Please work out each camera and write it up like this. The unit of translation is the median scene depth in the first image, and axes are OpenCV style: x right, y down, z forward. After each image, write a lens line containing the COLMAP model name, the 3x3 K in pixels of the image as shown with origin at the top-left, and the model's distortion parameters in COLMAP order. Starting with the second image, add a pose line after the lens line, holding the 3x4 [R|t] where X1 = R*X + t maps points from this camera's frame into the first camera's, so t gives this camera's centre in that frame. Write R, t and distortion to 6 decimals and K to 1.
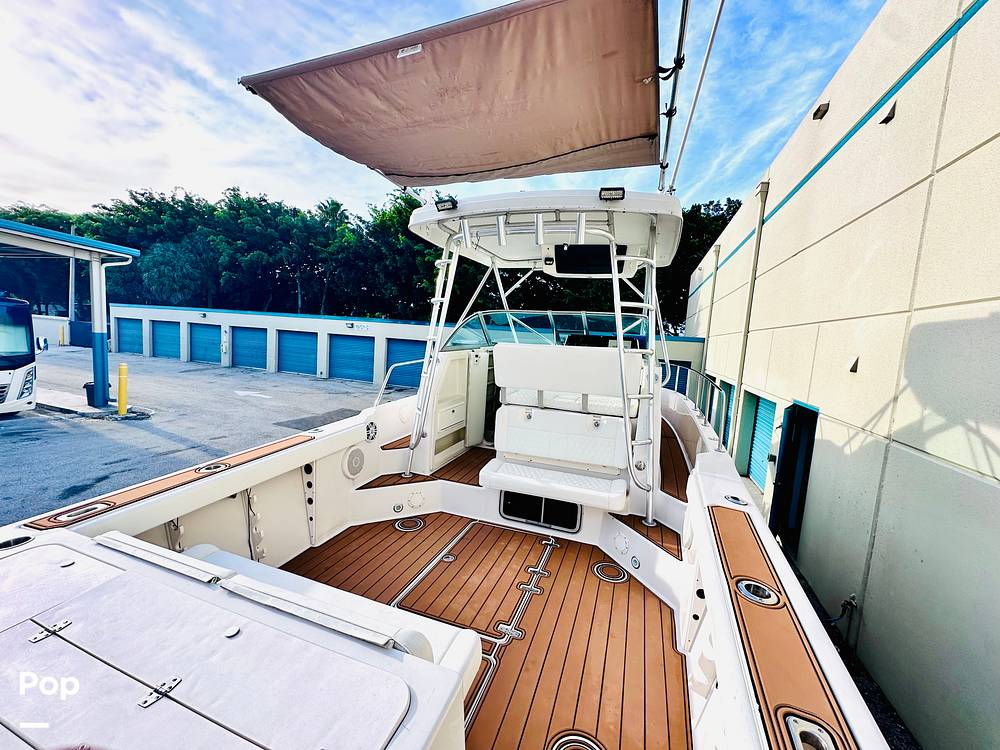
lens RADIAL K [[399.8, 0, 498.3], [0, 399.8, 374.5], [0, 0, 1]] dist [-0.004073, 0.000809]
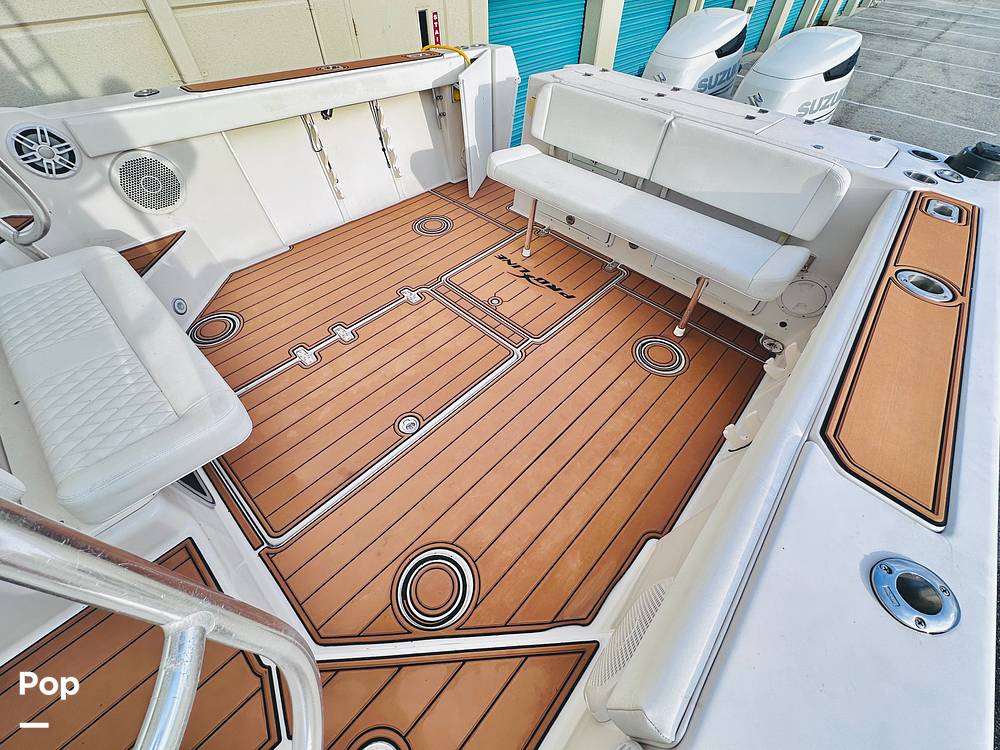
lens RADIAL K [[399.8, 0, 495.4], [0, 399.8, 376.5], [0, 0, 1]] dist [-0.004073, 0.000809]
pose [[-0.912305, -0.354782, 0.204522, -0.284649], [-0.031117, 0.558042, 0.829229, -0.039161], [-0.408327, 0.750146, -0.520144, 1.049225]]
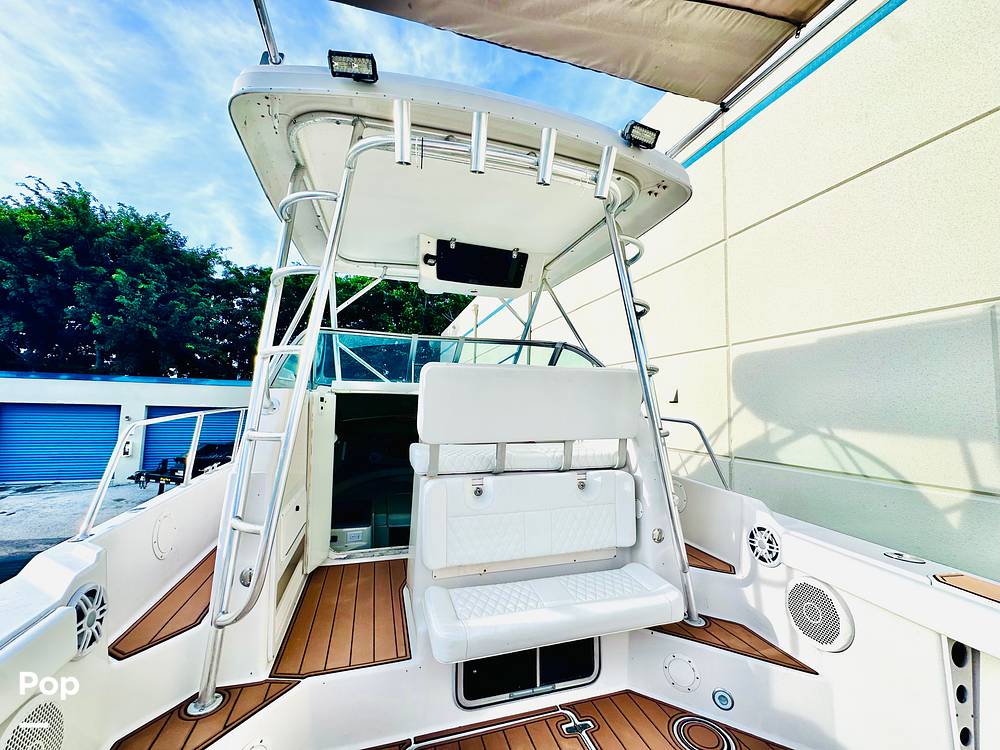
lens RADIAL K [[399.8, 0, 501.8], [0, 399.8, 373.8], [0, 0, 1]] dist [-0.004073, 0.000809]
pose [[0.798358, 0.003265, 0.602174, -0.263676], [0.087631, 0.988711, -0.121541, 0.012891], [-0.595772, 0.149802, 0.789059, 0.549401]]
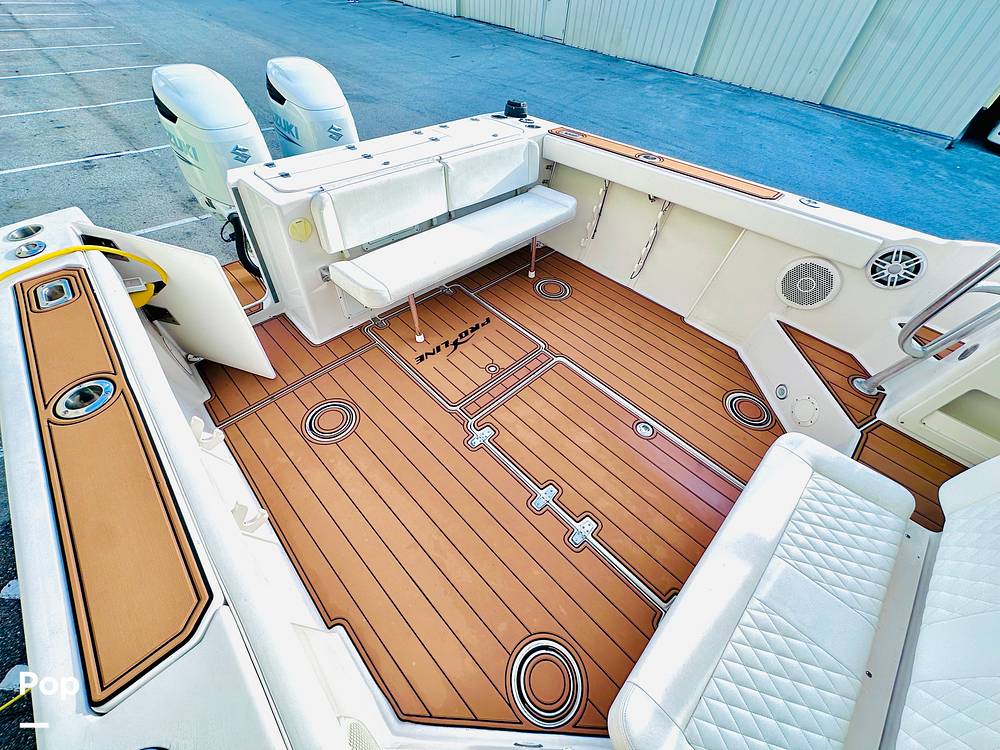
lens RADIAL K [[399.8, 0, 502.2], [0, 399.8, 377.8], [0, 0, 1]] dist [-0.004073, 0.000809]
pose [[-0.425647, 0.620285, -0.658841, 0.334918], [-0.166323, 0.662056, 0.730766, -0.055723], [0.889472, 0.420629, -0.178635, 0.764643]]
